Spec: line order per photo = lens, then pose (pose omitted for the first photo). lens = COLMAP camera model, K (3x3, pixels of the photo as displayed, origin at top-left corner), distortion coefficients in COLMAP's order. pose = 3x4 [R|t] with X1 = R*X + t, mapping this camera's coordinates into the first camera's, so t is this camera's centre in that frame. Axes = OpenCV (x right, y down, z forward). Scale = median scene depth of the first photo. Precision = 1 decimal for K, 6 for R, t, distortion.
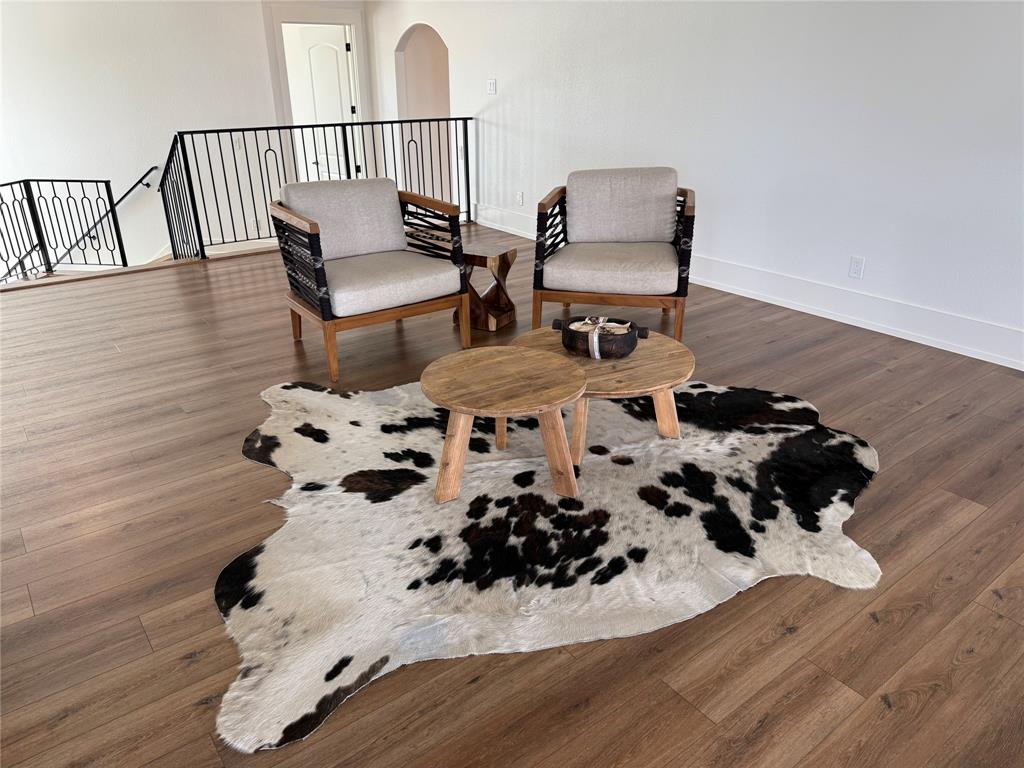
lens RADIAL K [[715.8, 0, 510.7], [0, 715.8, 379.8], [0, 0, 1]] dist [0.047436, -0.017366]
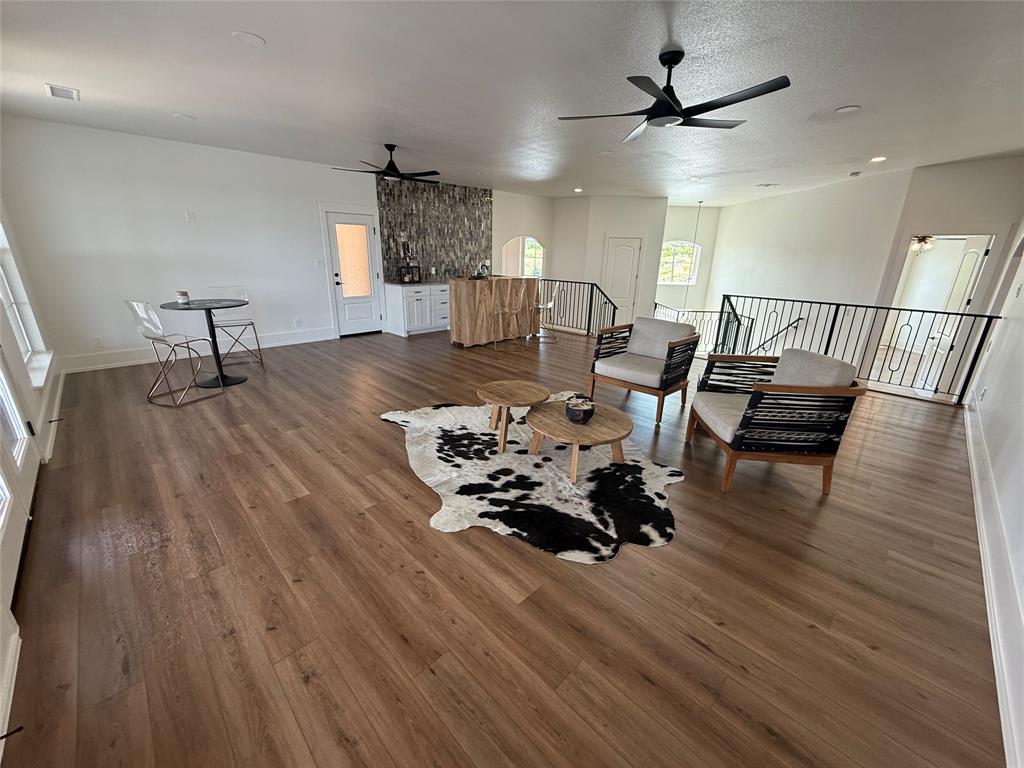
lens RADIAL K [[407.5, 0, 511.0], [0, 407.5, 383.0], [0, 0, 1]] dist [-0.001238, -0.000348]
pose [[0.129268, 0.310774, -0.941653, 1.223130], [-0.414563, 0.879586, 0.233380, -0.333912], [0.900793, 0.360206, 0.242538, 0.674752]]
